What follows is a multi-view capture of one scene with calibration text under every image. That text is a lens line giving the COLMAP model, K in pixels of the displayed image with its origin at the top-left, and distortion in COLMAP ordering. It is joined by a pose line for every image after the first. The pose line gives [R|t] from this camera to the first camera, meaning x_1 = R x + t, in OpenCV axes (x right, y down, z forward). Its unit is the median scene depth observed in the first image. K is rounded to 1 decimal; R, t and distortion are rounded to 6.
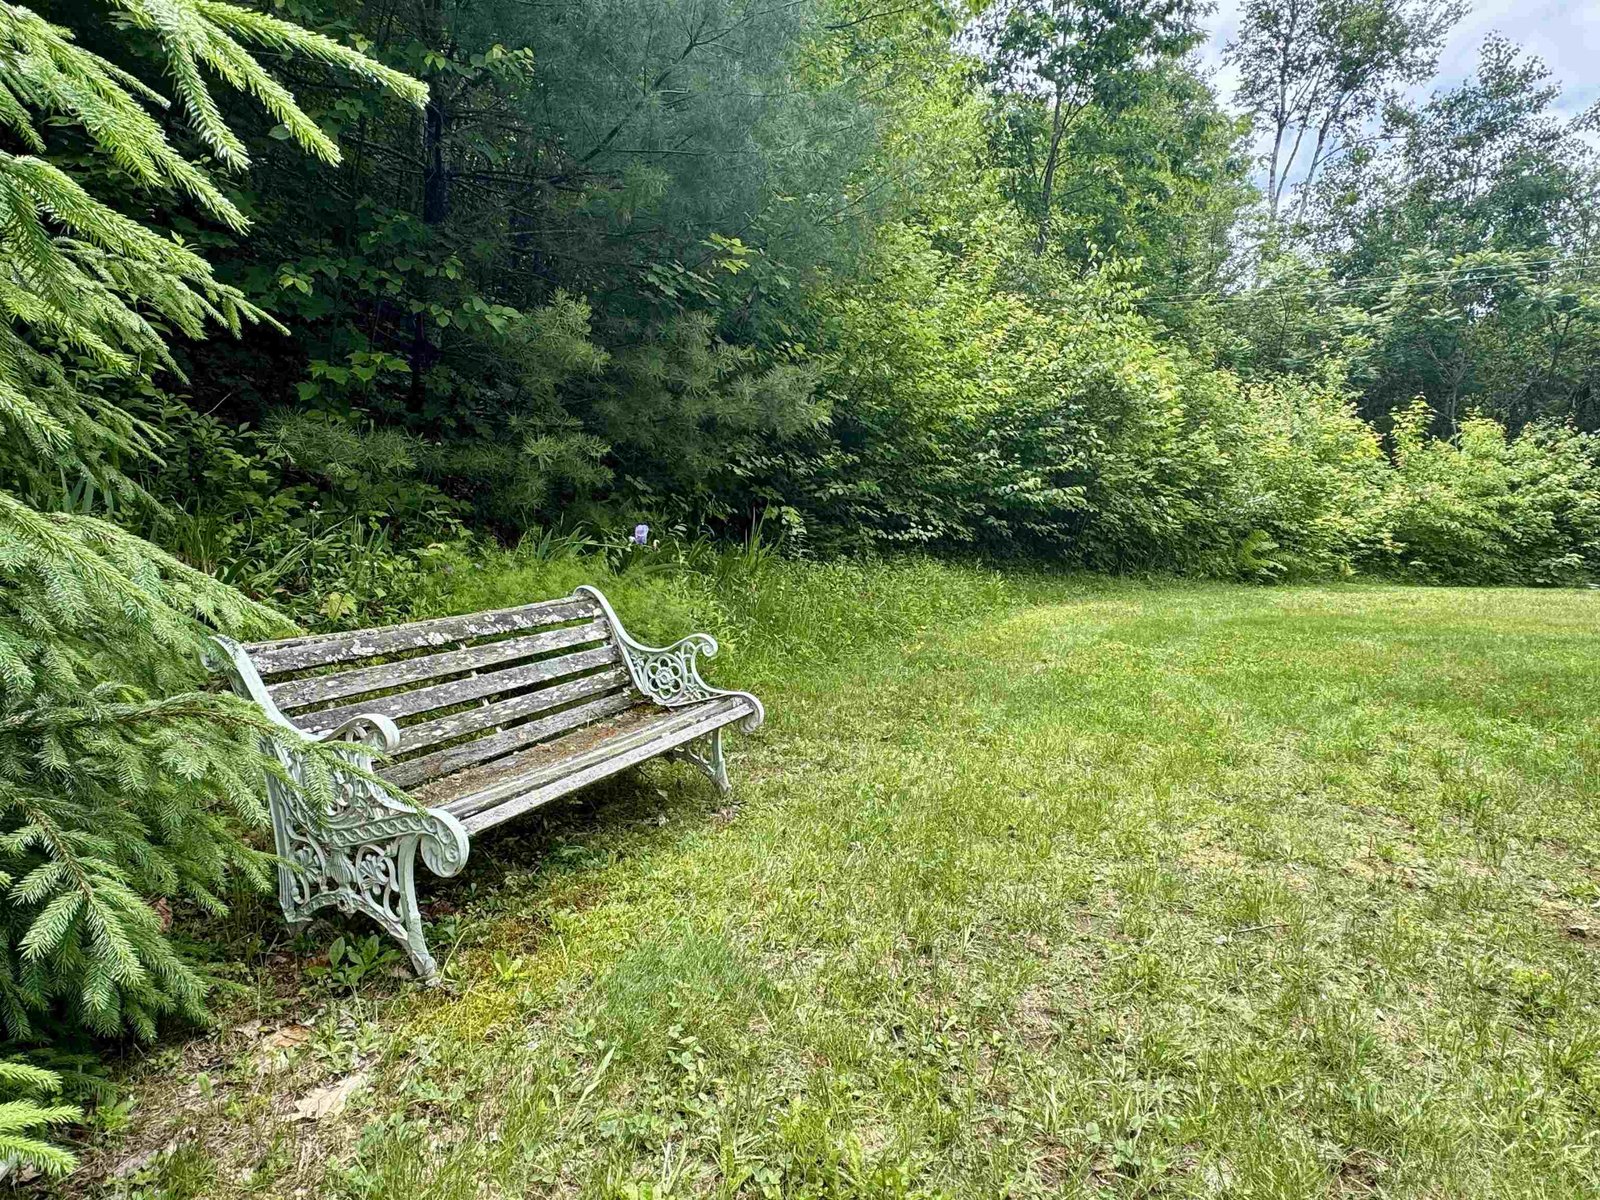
lens RADIAL K [[913.2, 0, 796.0], [0, 913.2, 593.7], [0, 0, 1]] dist [-0.004715, -0.002428]
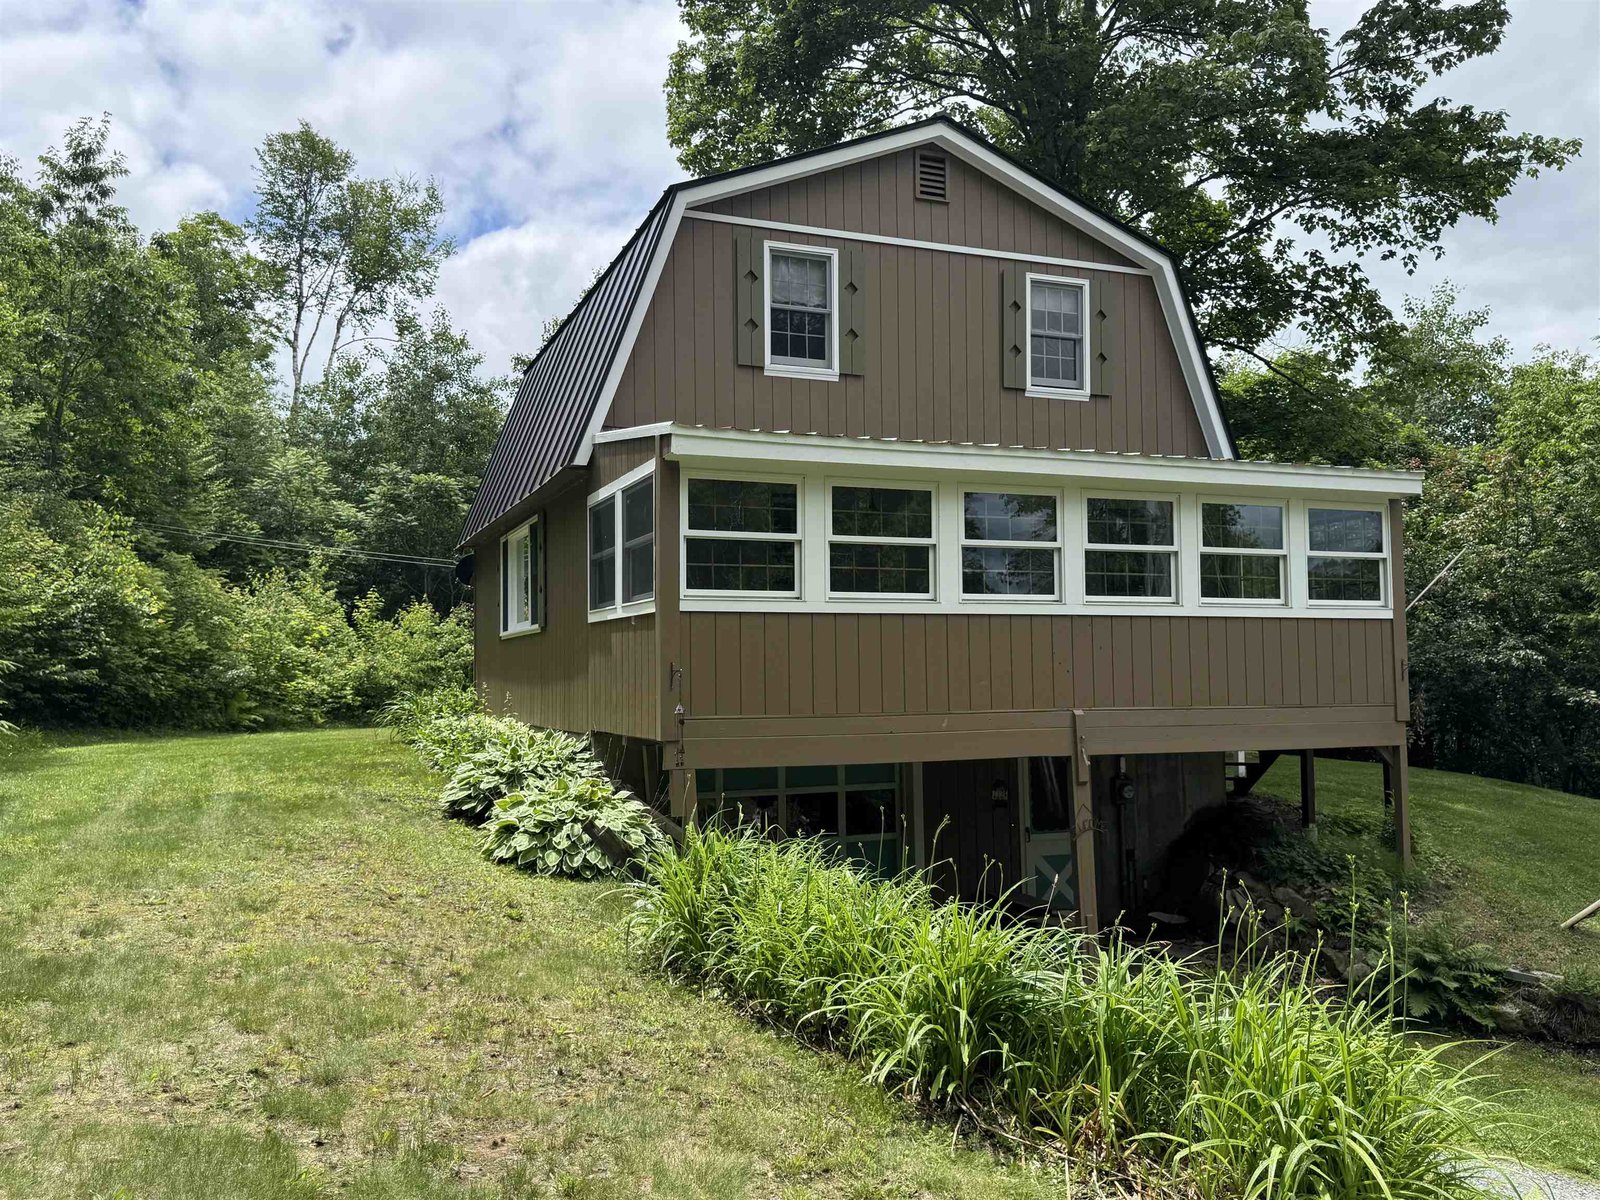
lens RADIAL K [[1291.2, 0, 788.3], [0, 1291.2, 605.2], [0, 0, 1]] dist [0.057791, -0.049013]
pose [[0.713358, 0.009572, 0.700735, -0.237498], [0.086057, 0.991143, -0.101146, 0.058485], [-0.695496, 0.132457, 0.706216, -0.825219]]
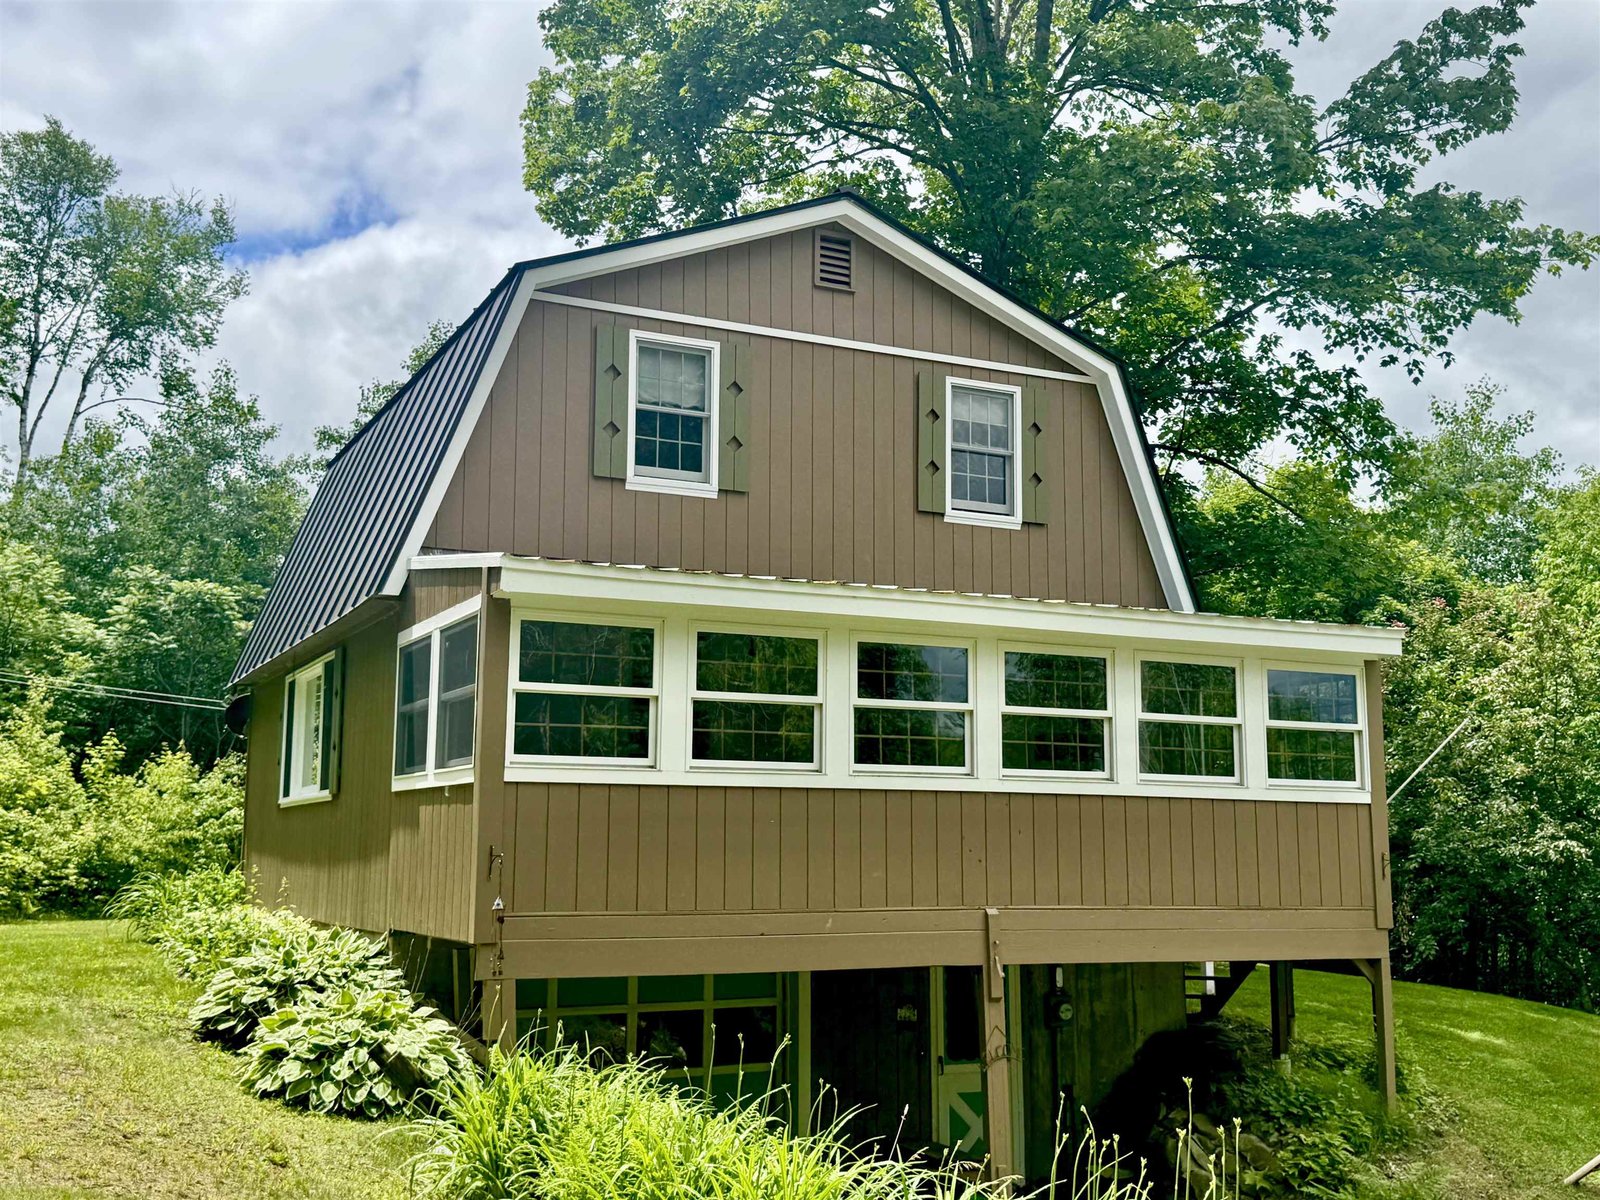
lens RADIAL K [[1721.1, 0, 811.5], [0, 1721.1, 593.3], [0, 0, 1]] dist [0.045705, 0.000000]
pose [[0.657859, 0.093494, 0.747316, -0.283702], [0.074082, 0.979420, -0.187746, 0.057186], [-0.749489, 0.178873, 0.637394, -0.902735]]
